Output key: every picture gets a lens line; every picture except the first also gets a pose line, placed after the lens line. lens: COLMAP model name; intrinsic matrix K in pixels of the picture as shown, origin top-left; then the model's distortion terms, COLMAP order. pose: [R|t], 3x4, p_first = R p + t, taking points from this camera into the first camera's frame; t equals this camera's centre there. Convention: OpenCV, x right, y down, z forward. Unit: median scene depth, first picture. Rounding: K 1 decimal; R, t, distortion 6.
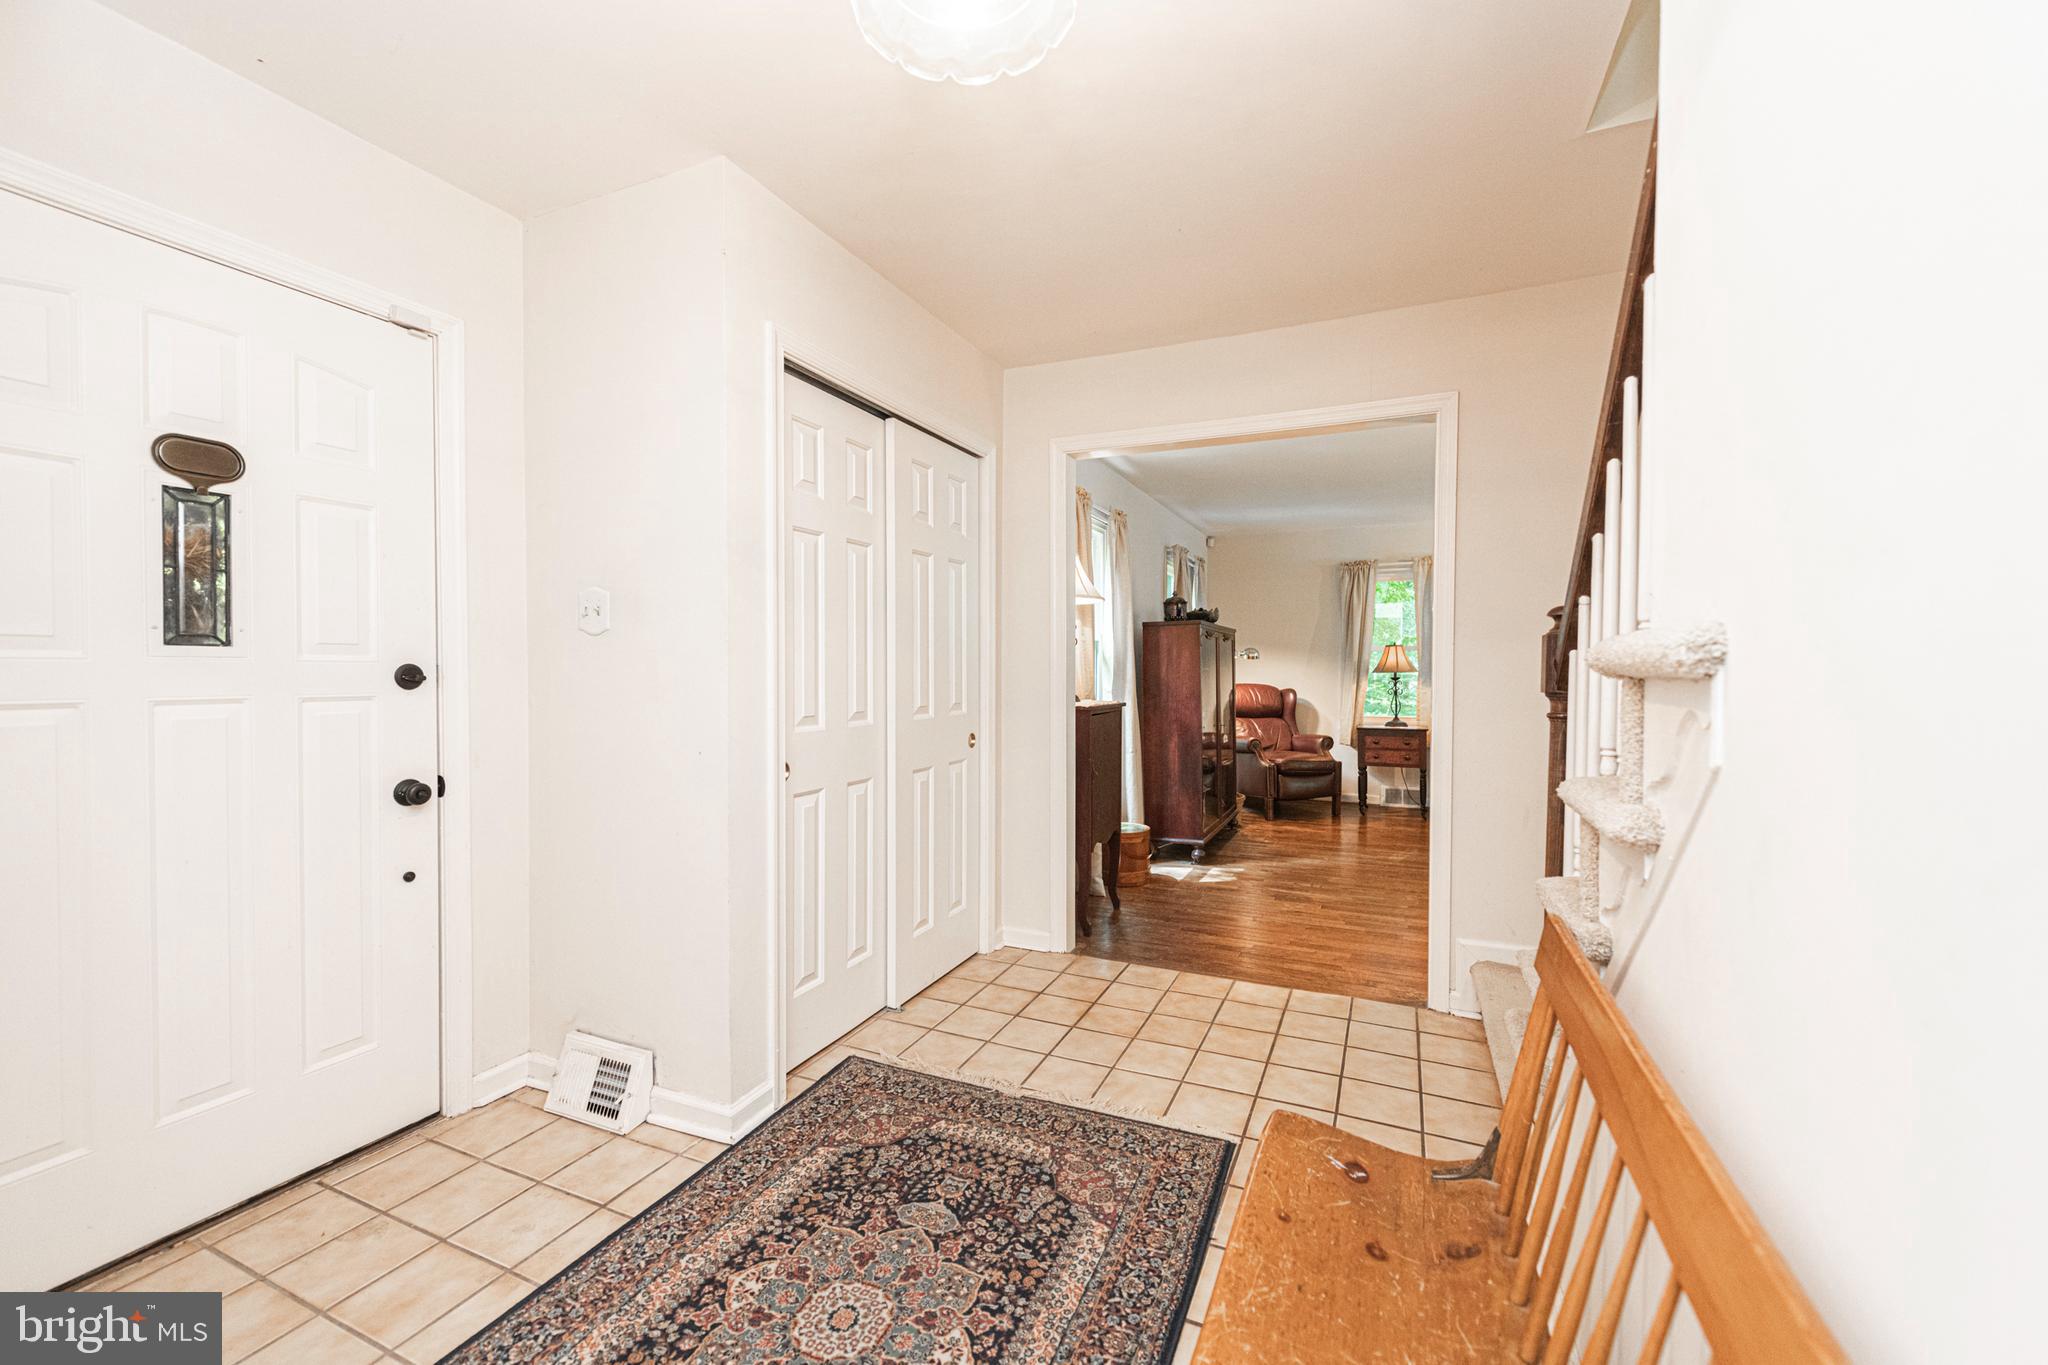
lens RADIAL K [[808.6, 0, 1022.0], [0, 808.6, 674.8], [0, 0, 1]] dist [0.001351, -0.001162]
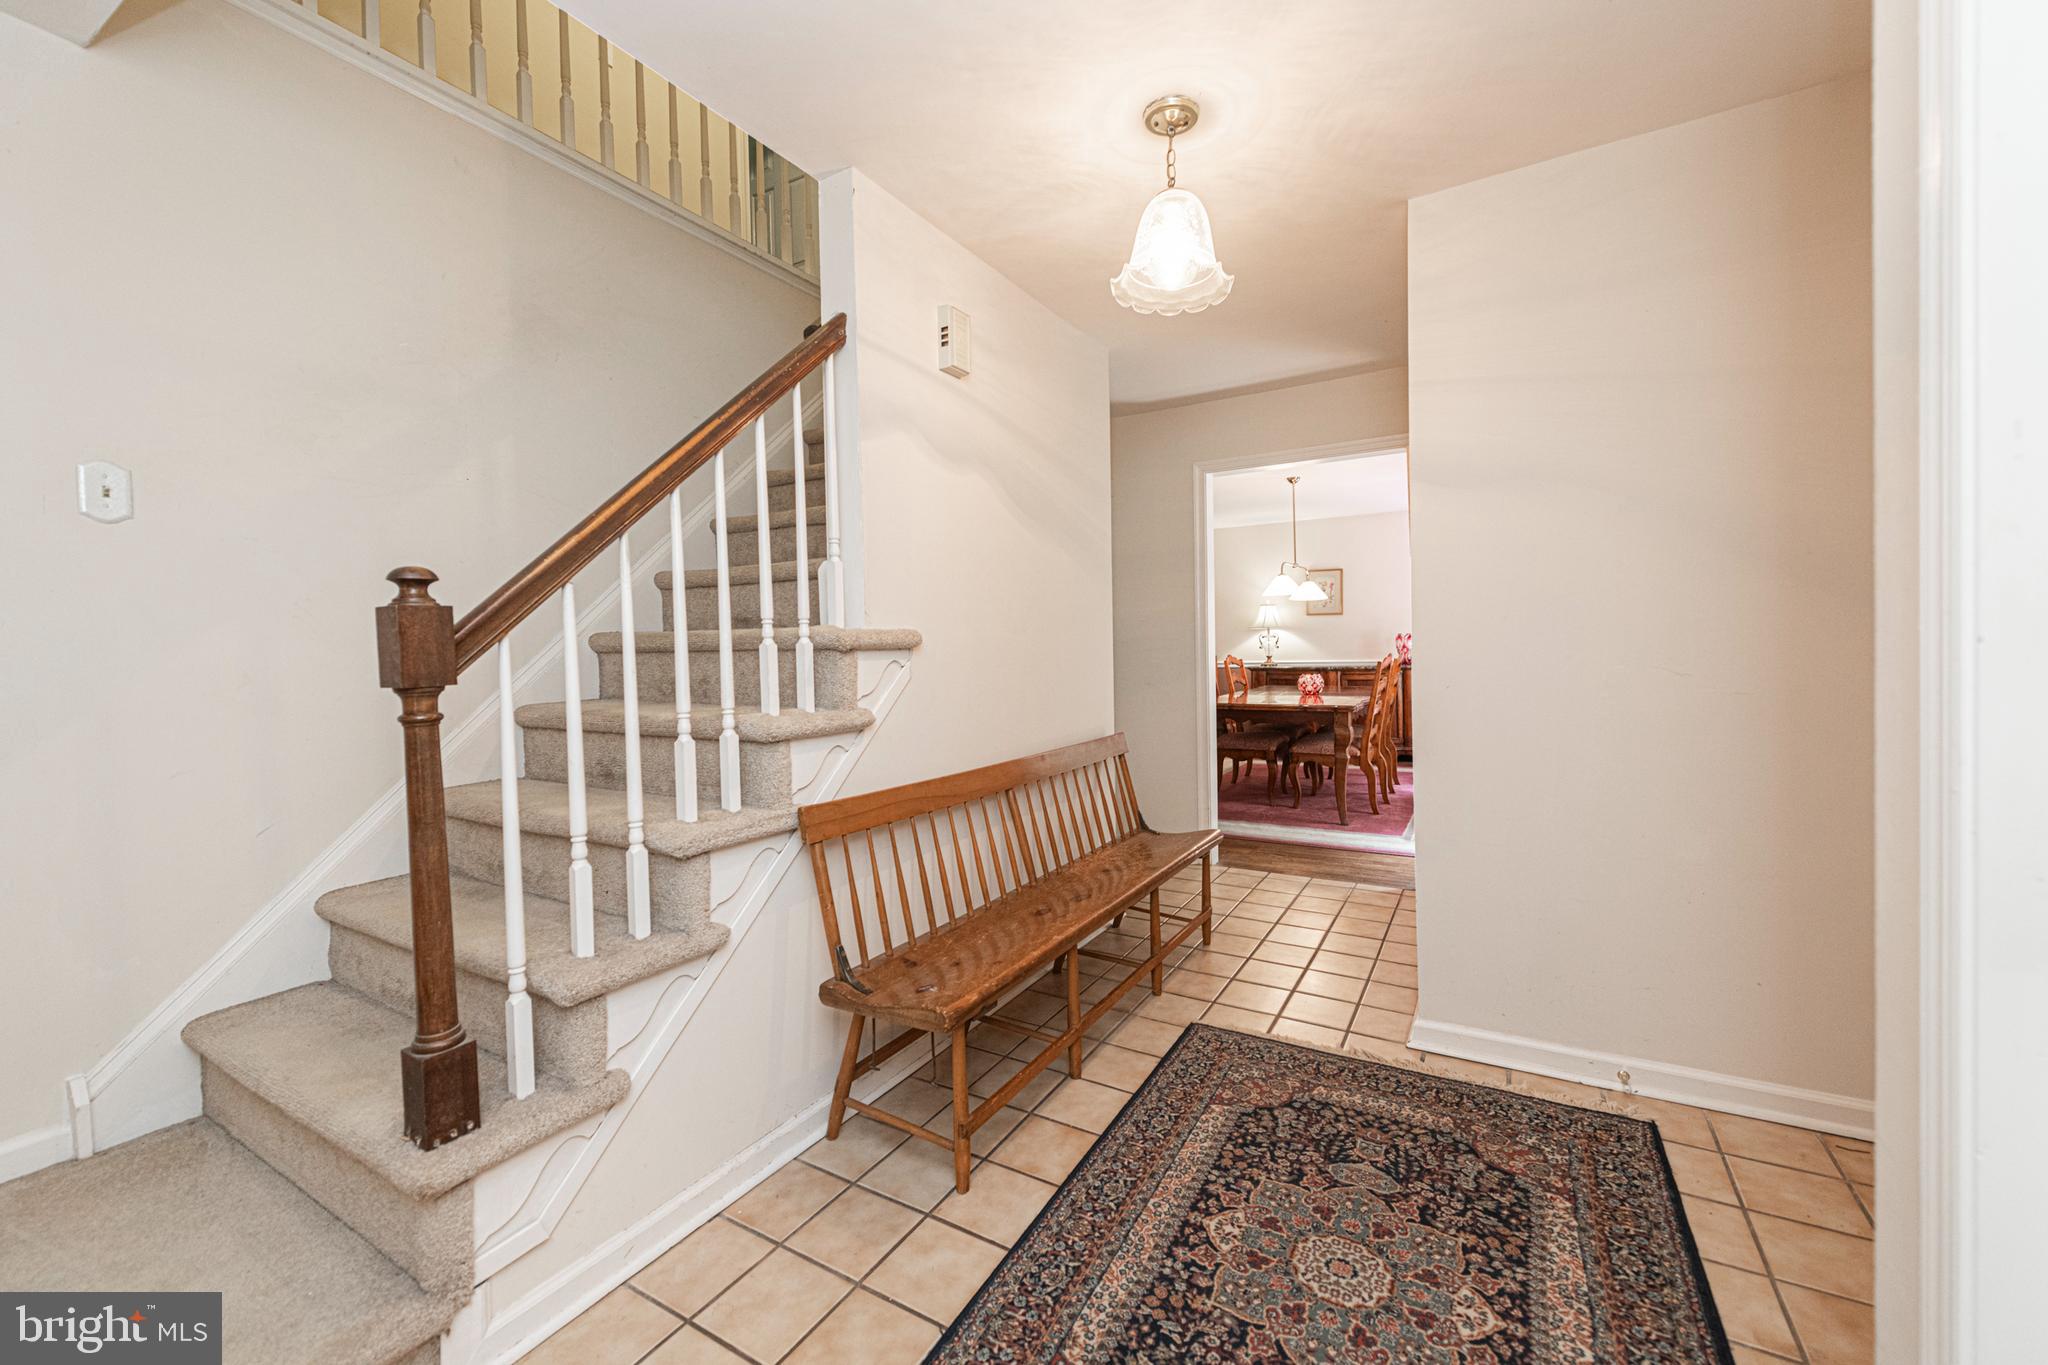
lens RADIAL K [[808.6, 0, 1036.0], [0, 808.6, 667.4], [0, 0, 1]] dist [0.001351, -0.001162]
pose [[-0.995897, 0.012259, 0.089660, 0.057136], [0.016203, 0.998926, 0.043400, -0.016629], [-0.089032, 0.044674, -0.995026, 1.817252]]
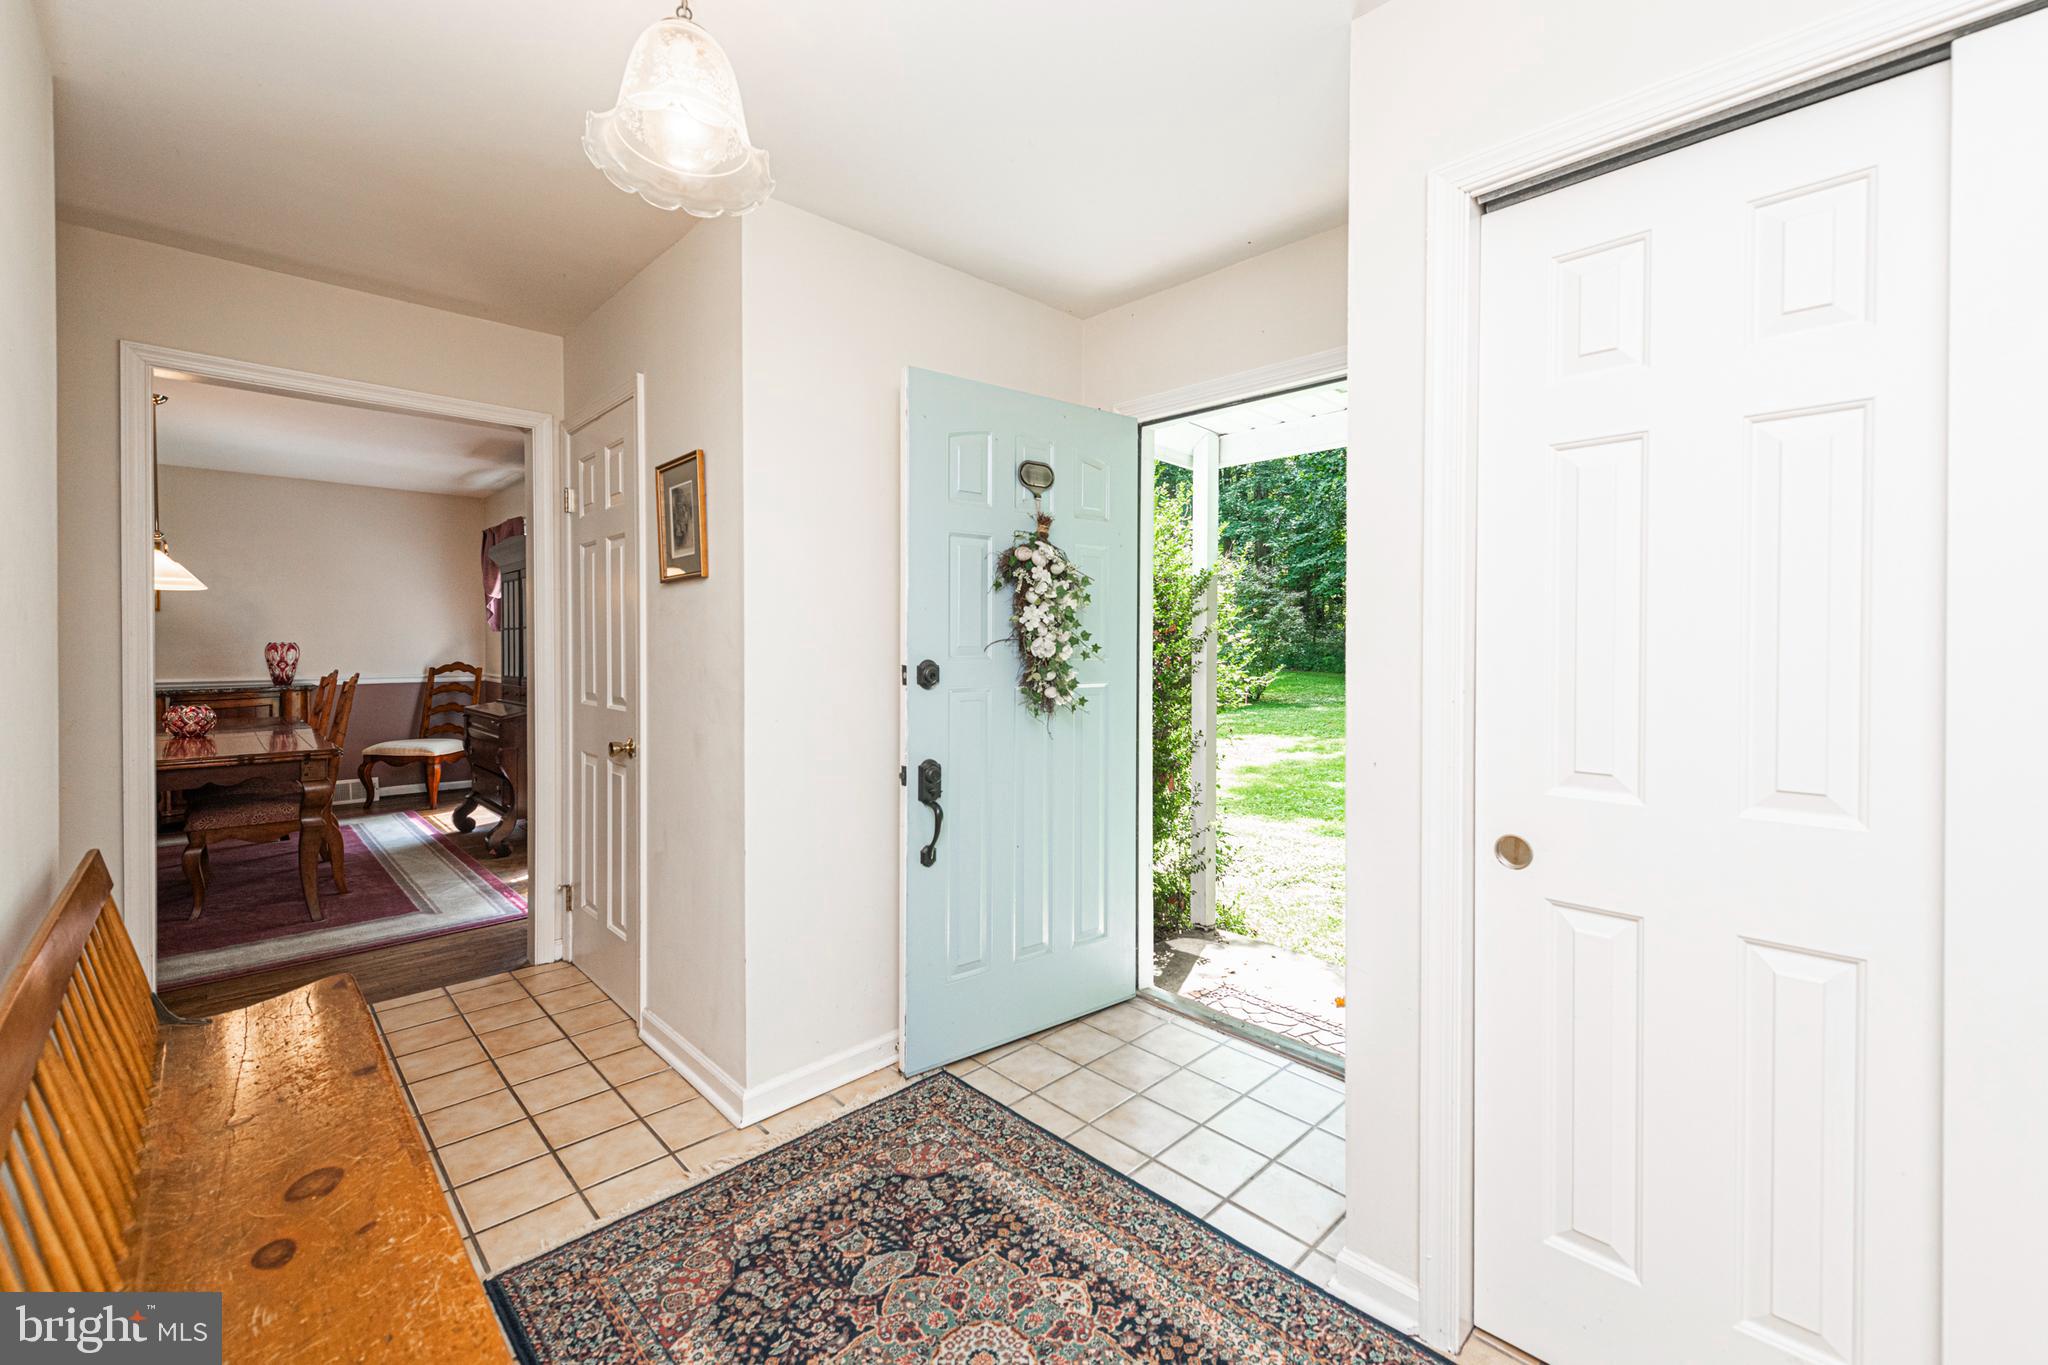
lens RADIAL K [[852.0, 0, 1037.9], [0, 852.0, 655.8], [0, 0, 1]] dist [0.004130, -0.000285]
pose [[-0.353952, 0.012007, -0.935187, 0.612328], [-0.018105, 0.999642, 0.019687, -0.046031], [0.935088, 0.023900, -0.353608, 1.252146]]
